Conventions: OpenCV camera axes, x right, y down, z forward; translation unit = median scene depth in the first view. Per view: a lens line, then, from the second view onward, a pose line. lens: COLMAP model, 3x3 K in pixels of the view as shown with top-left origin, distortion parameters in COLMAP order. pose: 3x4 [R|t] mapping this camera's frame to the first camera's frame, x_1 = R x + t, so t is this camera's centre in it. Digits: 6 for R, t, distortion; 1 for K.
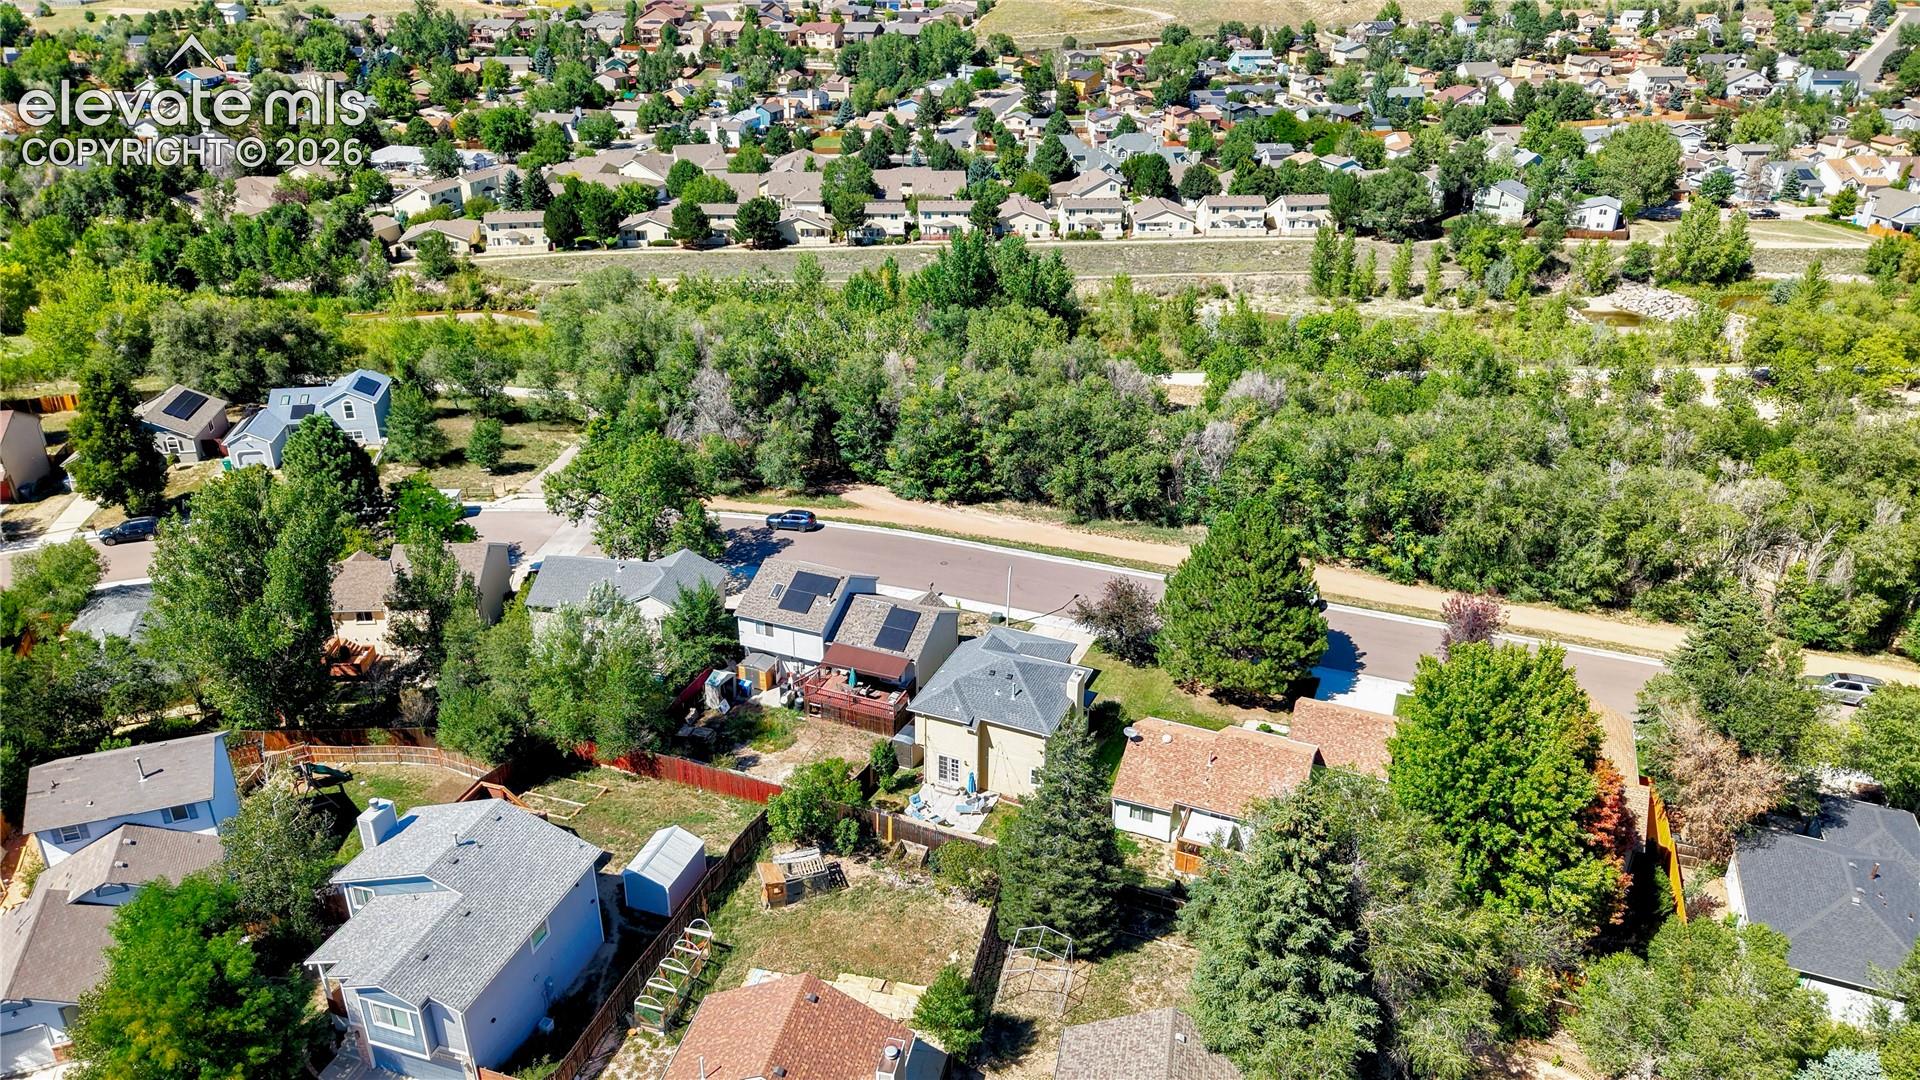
lens RADIAL K [[1281.5, 0, 961.0], [0, 1281.5, 542.7], [0, 0, 1]] dist [0.022357, -0.020587]
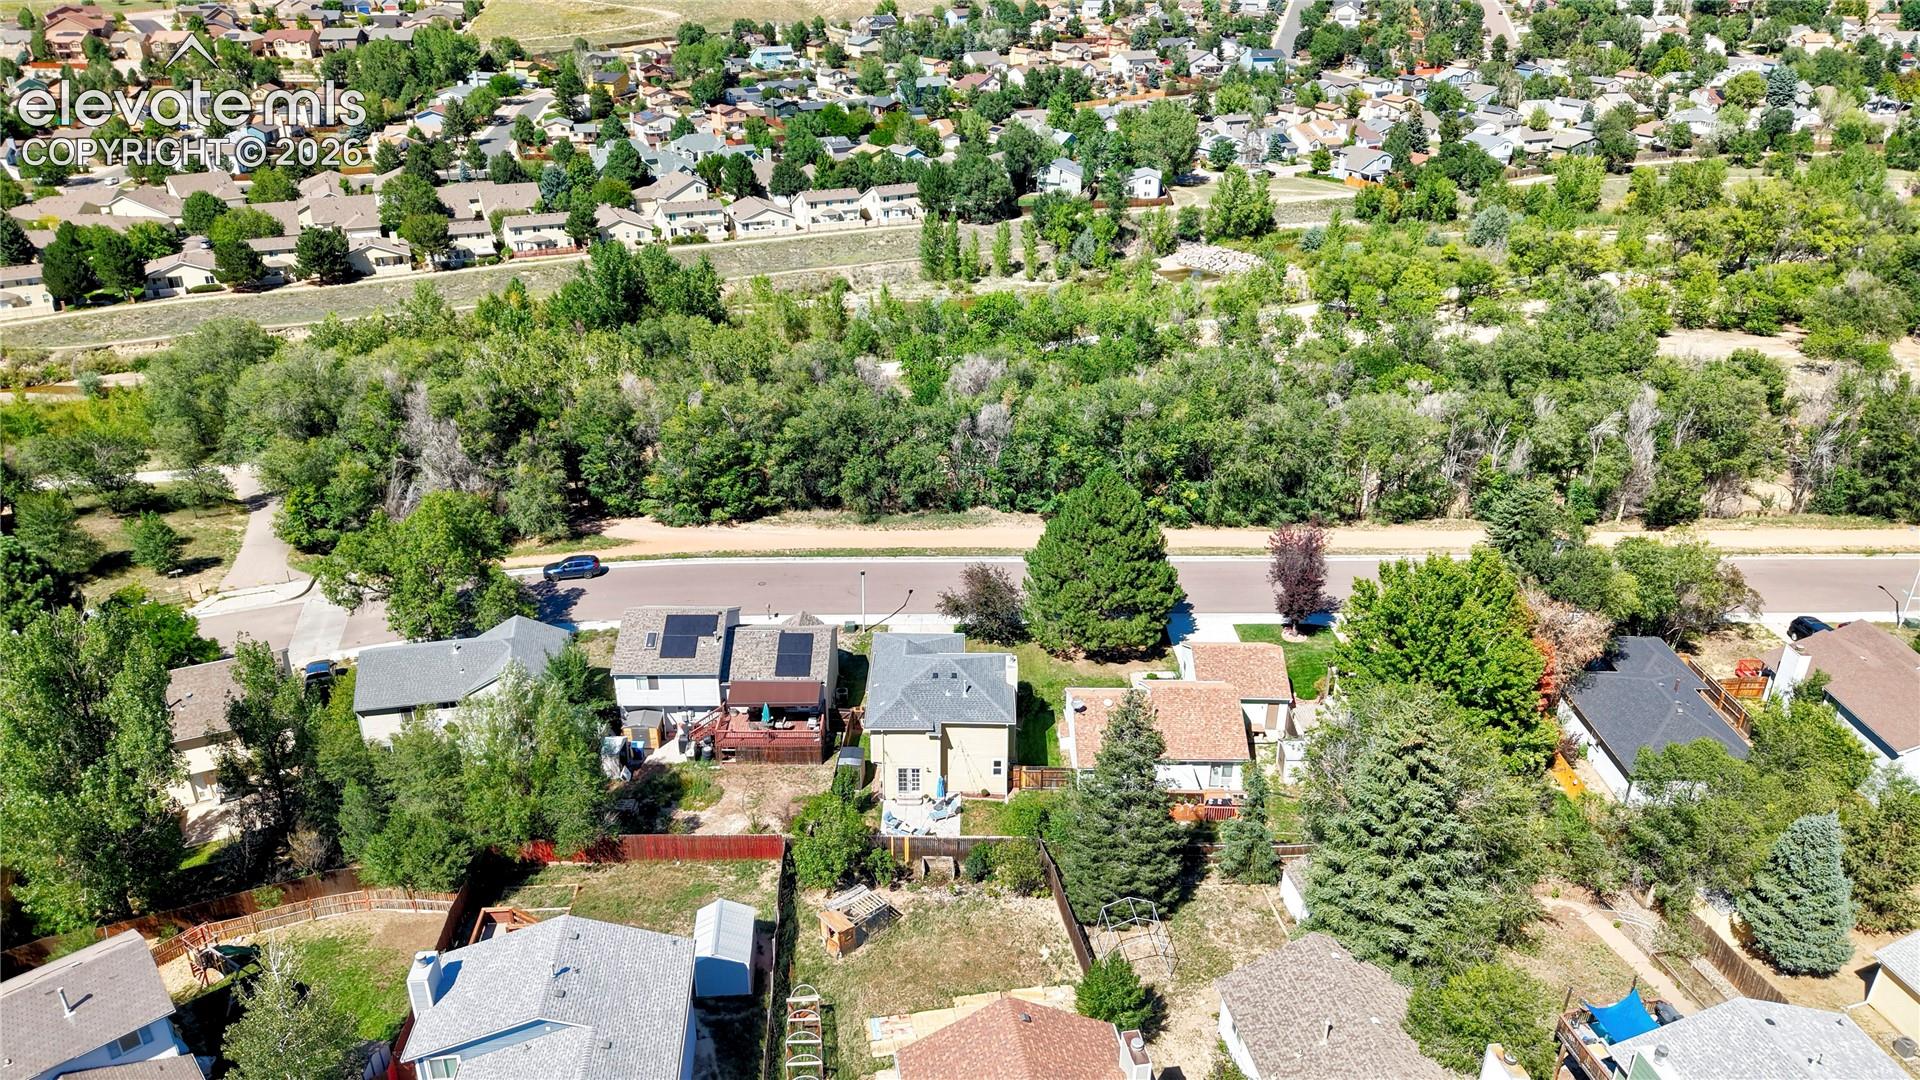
lens RADIAL K [[1281.5, 0, 960.0], [0, 1281.5, 542.3], [0, 0, 1]] dist [0.022357, -0.020587]
pose [[0.924848, -0.163636, 0.343336, -0.102980], [0.163037, 0.986138, 0.030826, -0.010287], [-0.343621, 0.027467, 0.938707, 0.019423]]
